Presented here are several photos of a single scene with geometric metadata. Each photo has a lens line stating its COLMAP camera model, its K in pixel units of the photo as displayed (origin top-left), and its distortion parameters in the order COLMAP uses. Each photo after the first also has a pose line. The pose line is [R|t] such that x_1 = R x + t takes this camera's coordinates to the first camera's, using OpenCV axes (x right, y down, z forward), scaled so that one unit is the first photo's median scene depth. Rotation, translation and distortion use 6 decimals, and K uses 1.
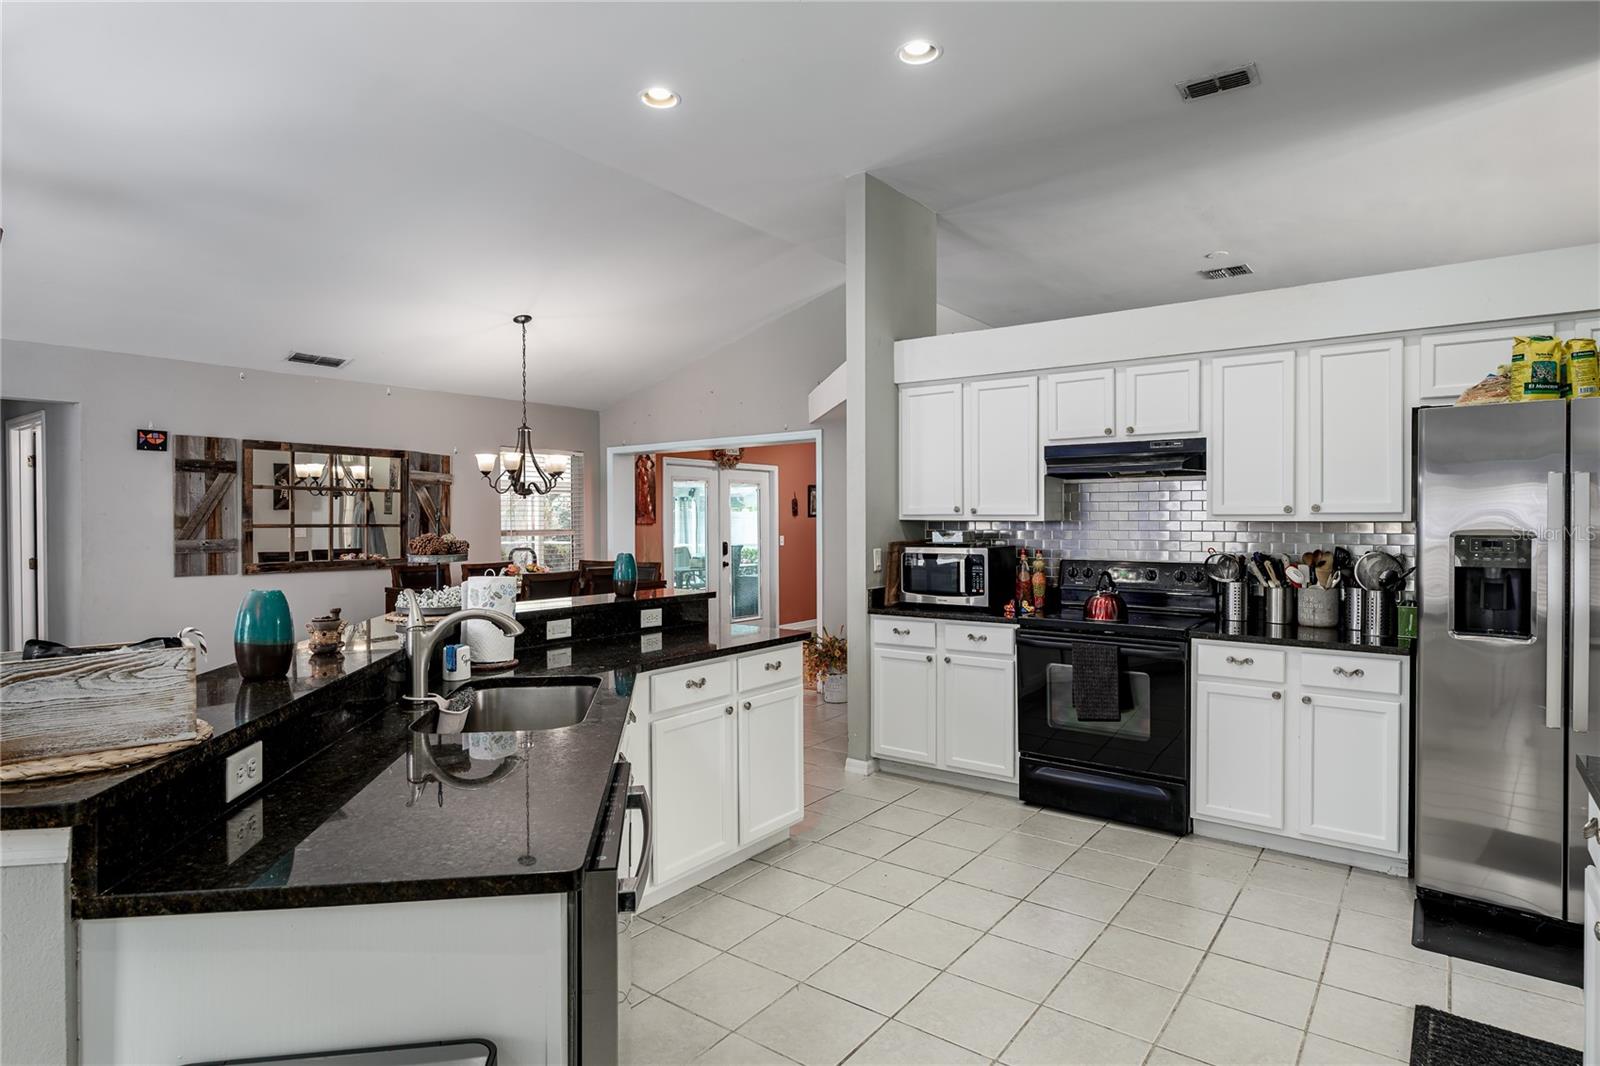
lens RADIAL K [[860.2, 0, 798.9], [0, 860.2, 512.3], [0, 0, 1]] dist [0.003523, -0.000375]
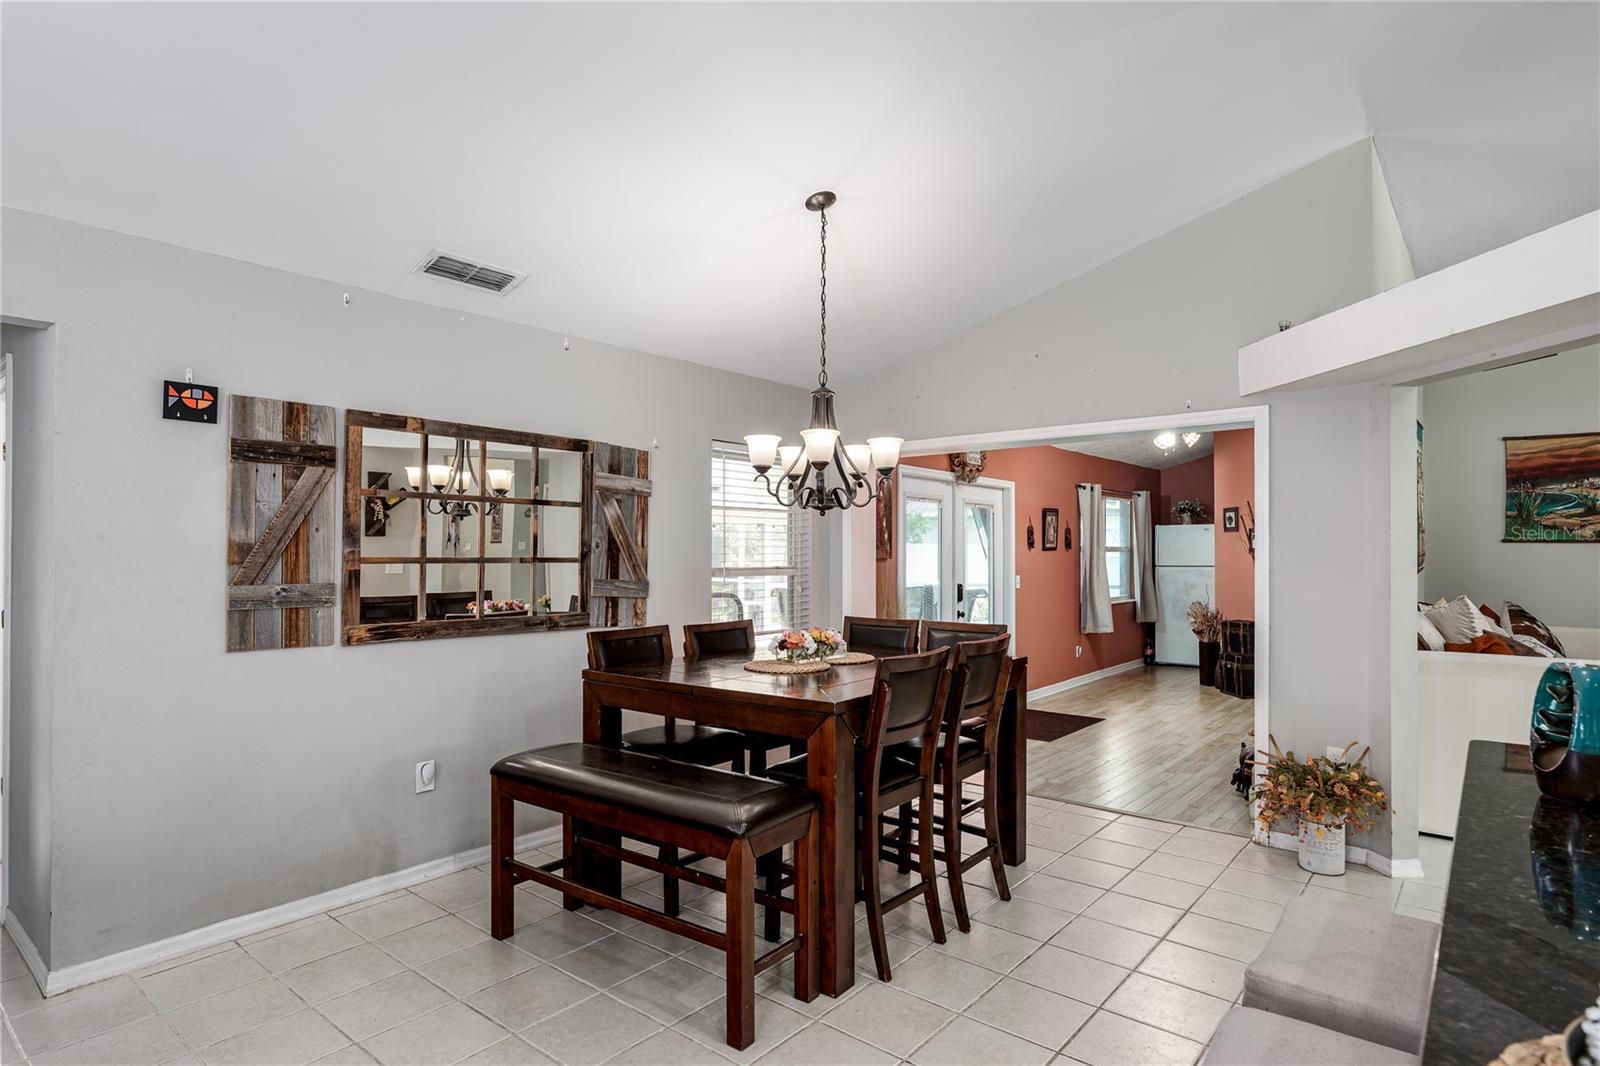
lens RADIAL K [[866.1, 0, 800.0], [0, 866.1, 533.0], [0, 0, 1]] dist [-0.007101, 0.001274]
pose [[0.998254, 0.007653, -0.058574, -0.308506], [-0.008368, 0.999893, -0.011979, 0.001993], [0.058476, 0.012448, 0.998211, 0.442830]]
